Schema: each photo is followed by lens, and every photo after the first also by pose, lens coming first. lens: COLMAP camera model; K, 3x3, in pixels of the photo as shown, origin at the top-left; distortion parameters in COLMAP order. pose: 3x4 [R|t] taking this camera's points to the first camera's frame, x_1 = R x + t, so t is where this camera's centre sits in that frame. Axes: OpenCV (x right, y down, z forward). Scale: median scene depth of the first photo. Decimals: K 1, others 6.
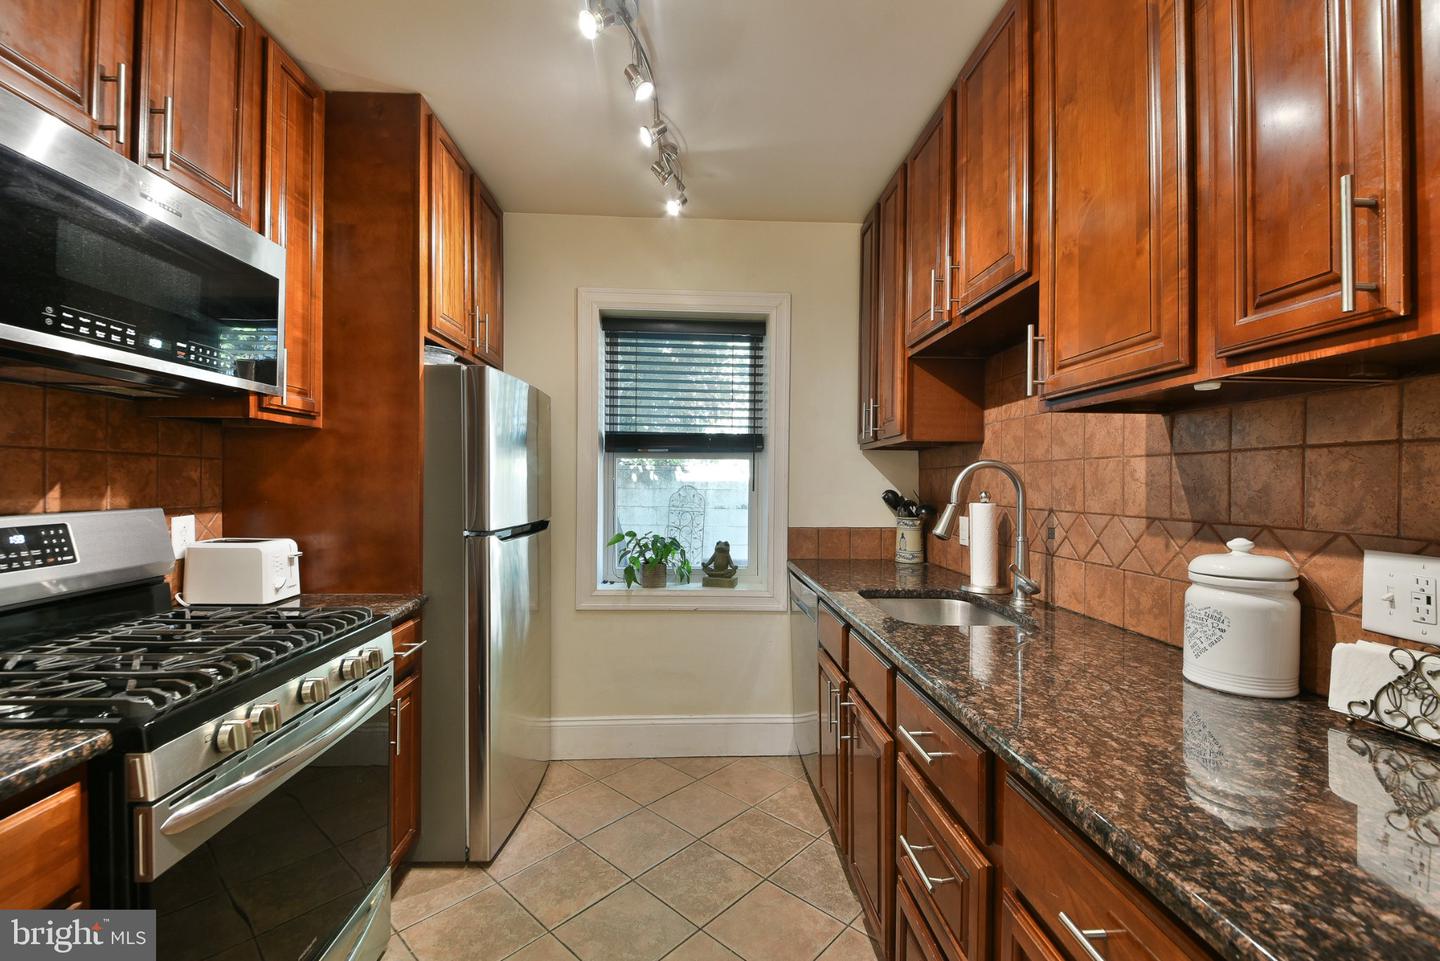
lens RADIAL K [[605.9, 0, 720.9], [0, 605.9, 478.4], [0, 0, 1]] dist [-0.000385, -0.000055]
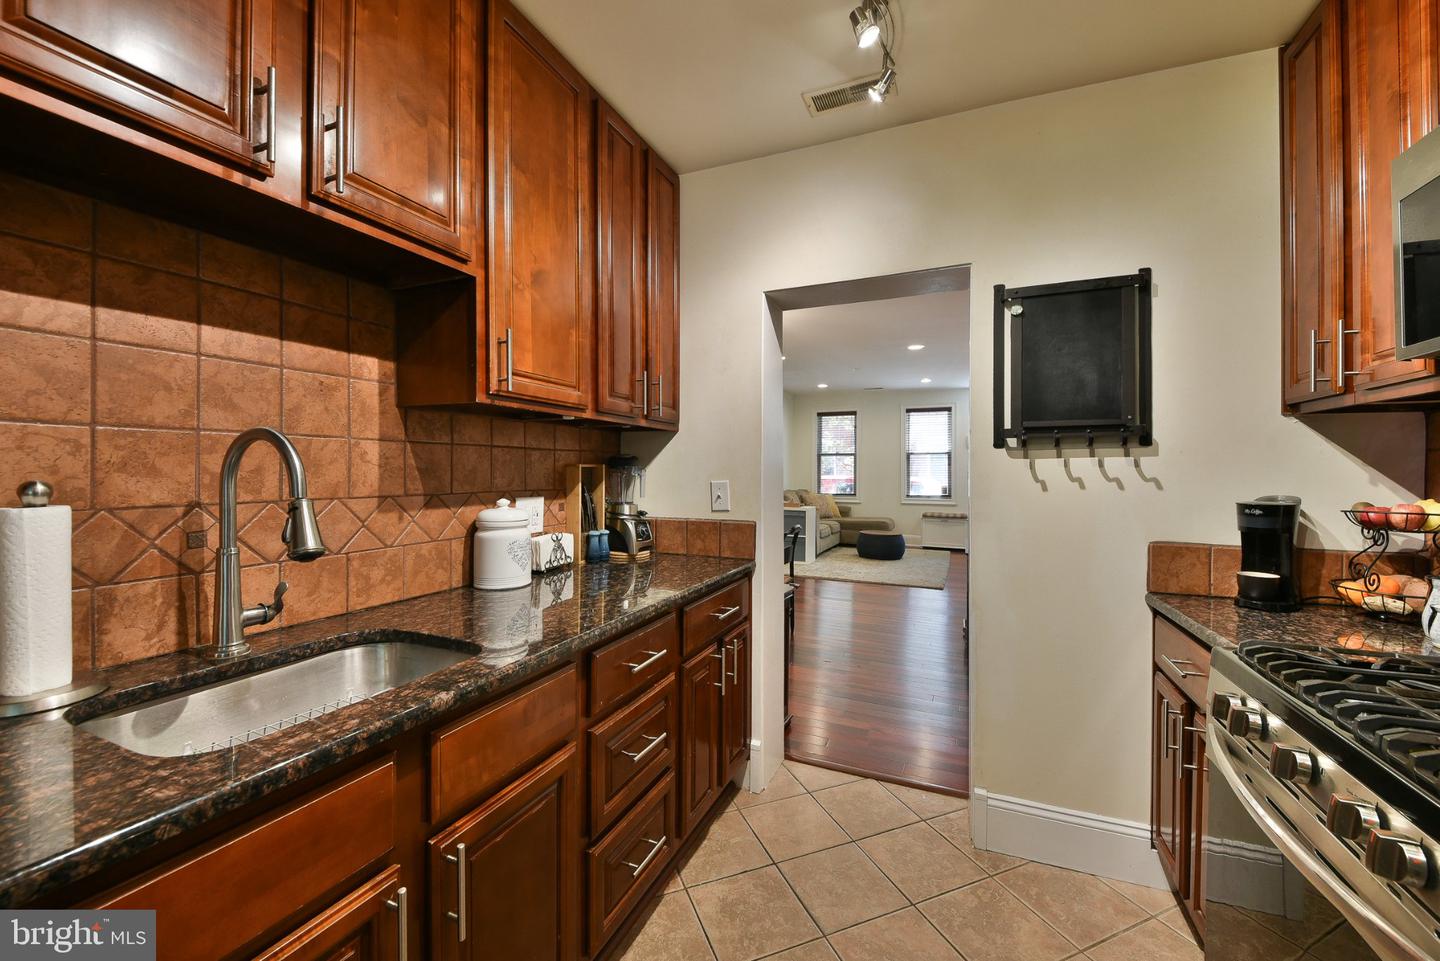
lens RADIAL K [[555.9, 0, 722.1], [0, 555.9, 472.2], [0, 0, 1]] dist [-0.000080, -0.000003]
pose [[-0.896145, -0.005544, 0.443727, -0.308921], [-0.007876, 0.999963, -0.003413, 0.020355], [-0.443692, -0.006553, -0.896155, 1.712222]]
